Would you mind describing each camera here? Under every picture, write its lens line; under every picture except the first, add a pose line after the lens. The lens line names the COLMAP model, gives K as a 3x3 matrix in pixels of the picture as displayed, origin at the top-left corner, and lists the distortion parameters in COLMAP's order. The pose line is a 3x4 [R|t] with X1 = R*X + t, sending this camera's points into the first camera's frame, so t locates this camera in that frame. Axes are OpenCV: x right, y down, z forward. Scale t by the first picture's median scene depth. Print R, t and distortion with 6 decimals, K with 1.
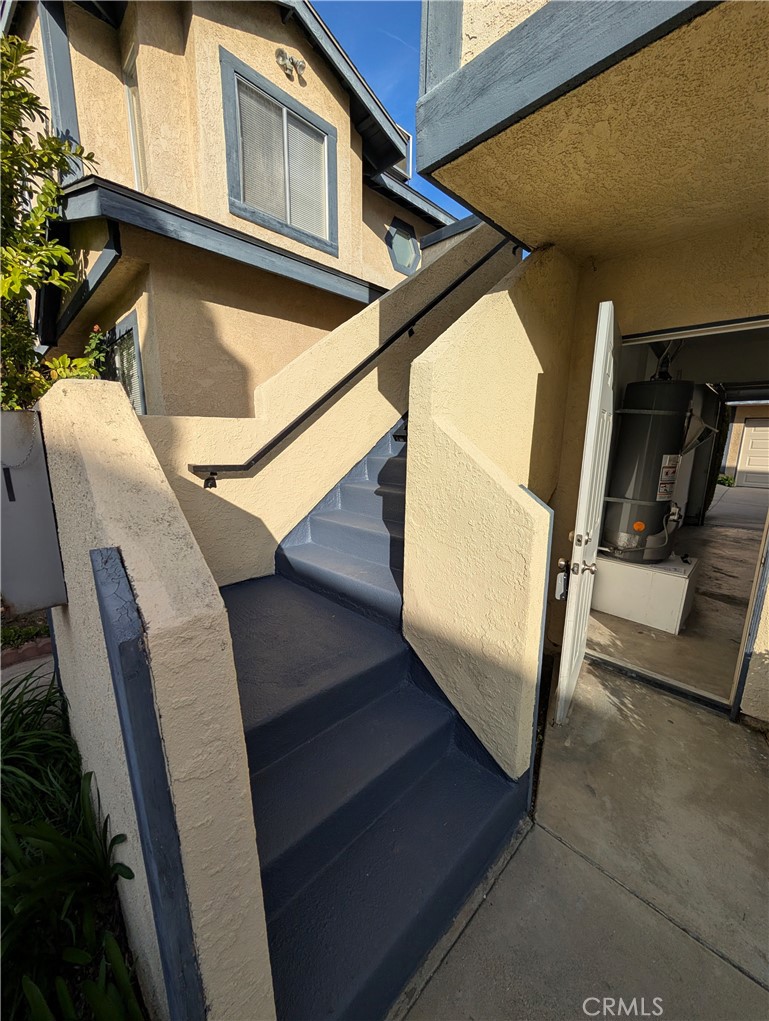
lens RADIAL K [[385.9, 0, 381.2], [0, 385.9, 509.3], [0, 0, 1]] dist [-0.001609, 0.000334]
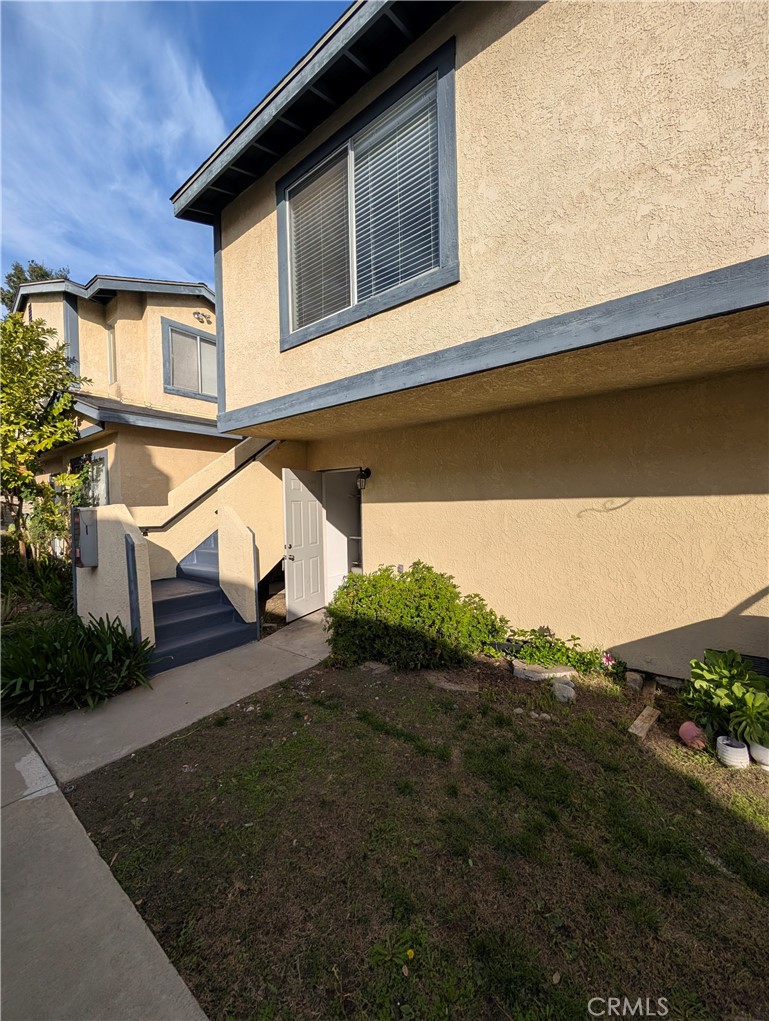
lens RADIAL K [[385.9, 0, 381.4], [0, 385.9, 508.3], [0, 0, 1]] dist [-0.001609, 0.000334]
pose [[0.990278, -0.032592, 0.135227, 0.454381], [0.055910, 0.983439, -0.172401, 0.178157], [-0.127369, 0.178285, 0.975701, -1.022552]]
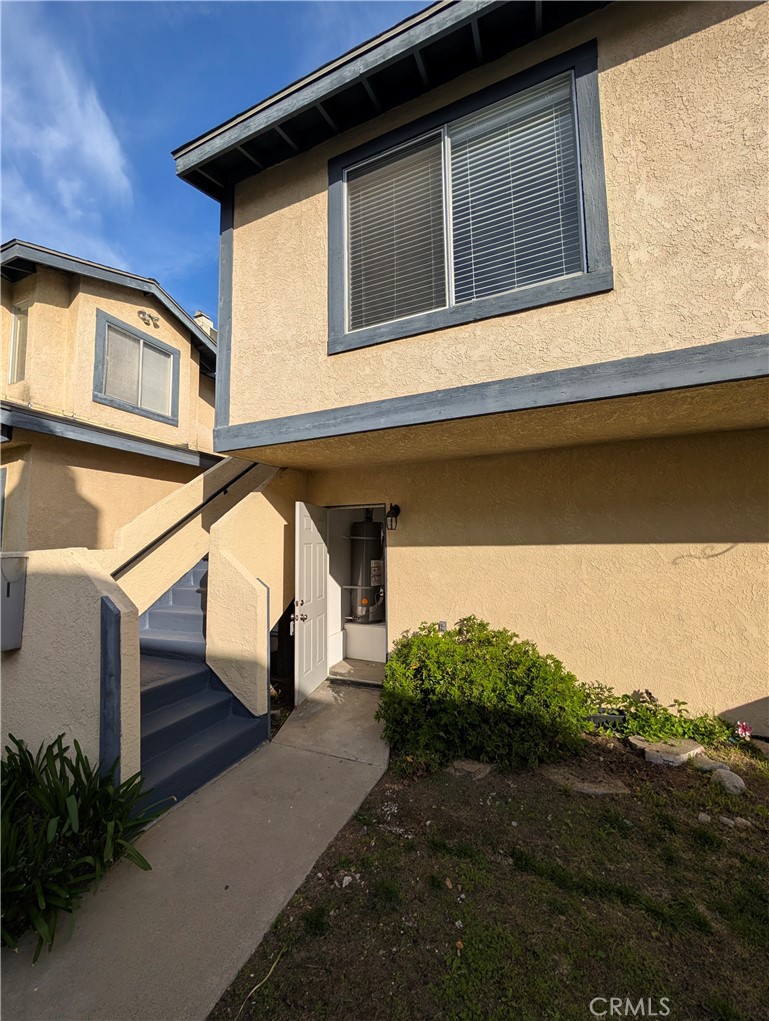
lens RADIAL K [[385.9, 0, 382.6], [0, 385.9, 508.5], [0, 0, 1]] dist [-0.001609, 0.000334]
pose [[0.925338, 0.010364, 0.379001, 0.074016], [0.094904, 0.961471, -0.258004, 0.092904], [-0.367073, 0.274710, 0.888703, -0.672724]]
